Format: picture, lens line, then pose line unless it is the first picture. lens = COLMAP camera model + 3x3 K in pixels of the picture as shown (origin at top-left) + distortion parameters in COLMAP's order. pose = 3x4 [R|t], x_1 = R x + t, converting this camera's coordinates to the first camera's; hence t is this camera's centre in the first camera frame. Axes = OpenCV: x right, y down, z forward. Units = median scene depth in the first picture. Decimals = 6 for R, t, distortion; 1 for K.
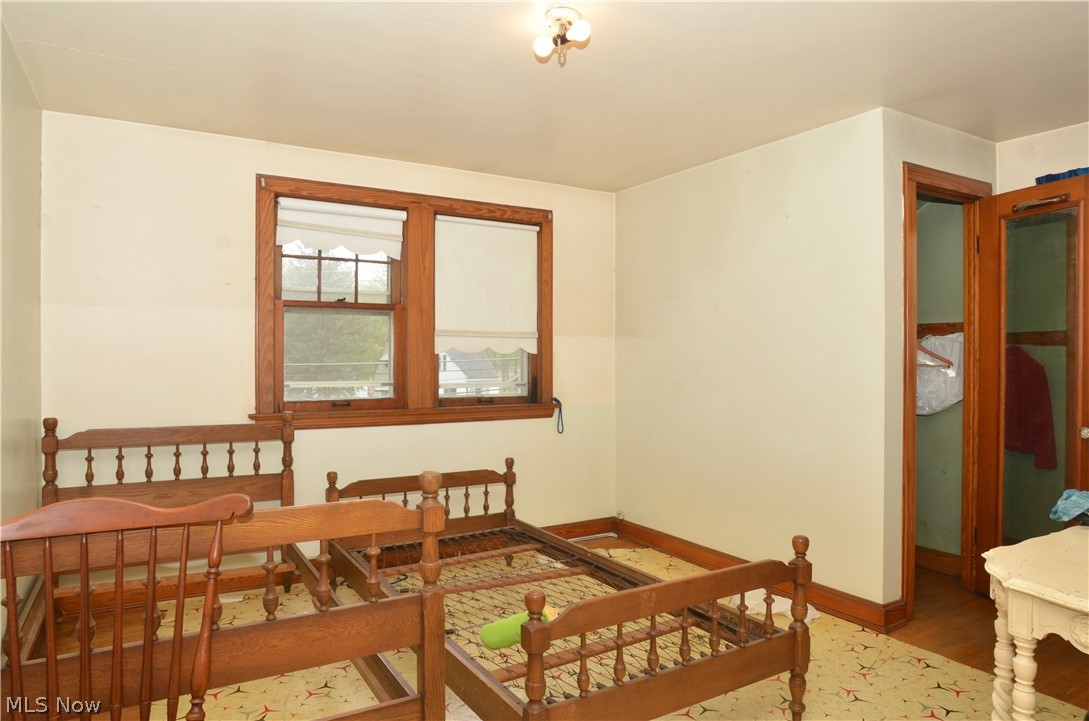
lens RADIAL K [[676.6, 0, 545.1], [0, 676.6, 354.3], [0, 0, 1]] dist [-0.000773, 0.001696]
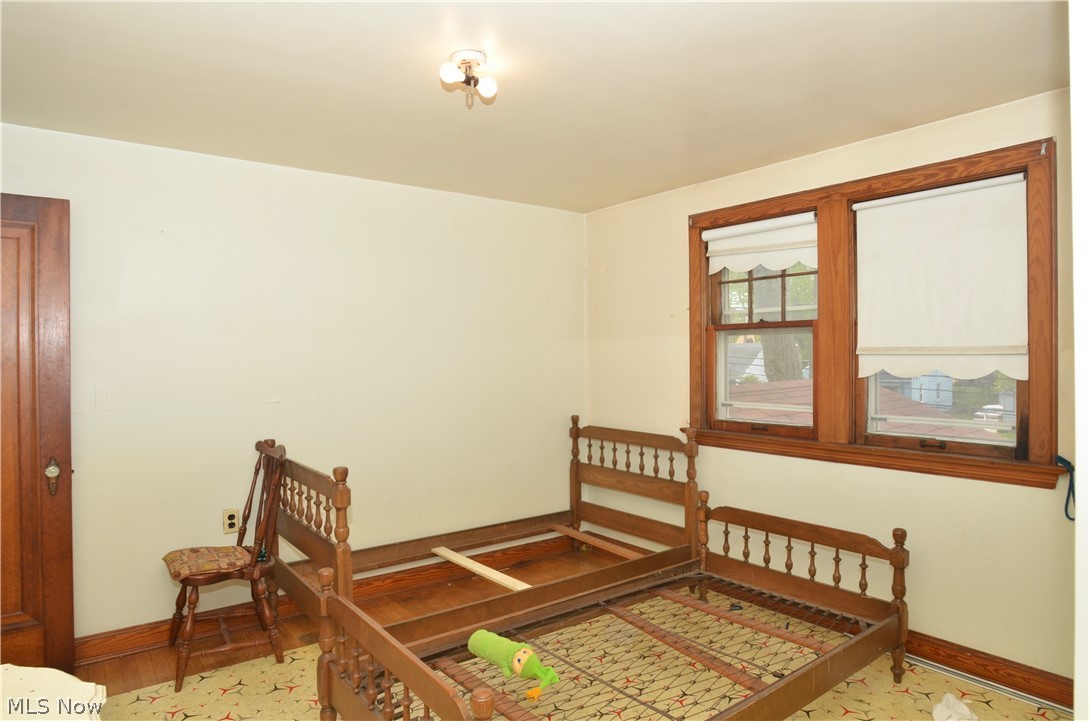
lens RADIAL K [[676.6, 0, 544.7], [0, 676.6, 363.1], [0, 0, 1]] dist [-0.000773, 0.001696]
pose [[0.149414, -0.000488, -0.988775, 0.590169], [-0.003699, 0.999993, -0.001052, -0.016404], [0.988768, 0.003814, 0.149411, 0.533943]]
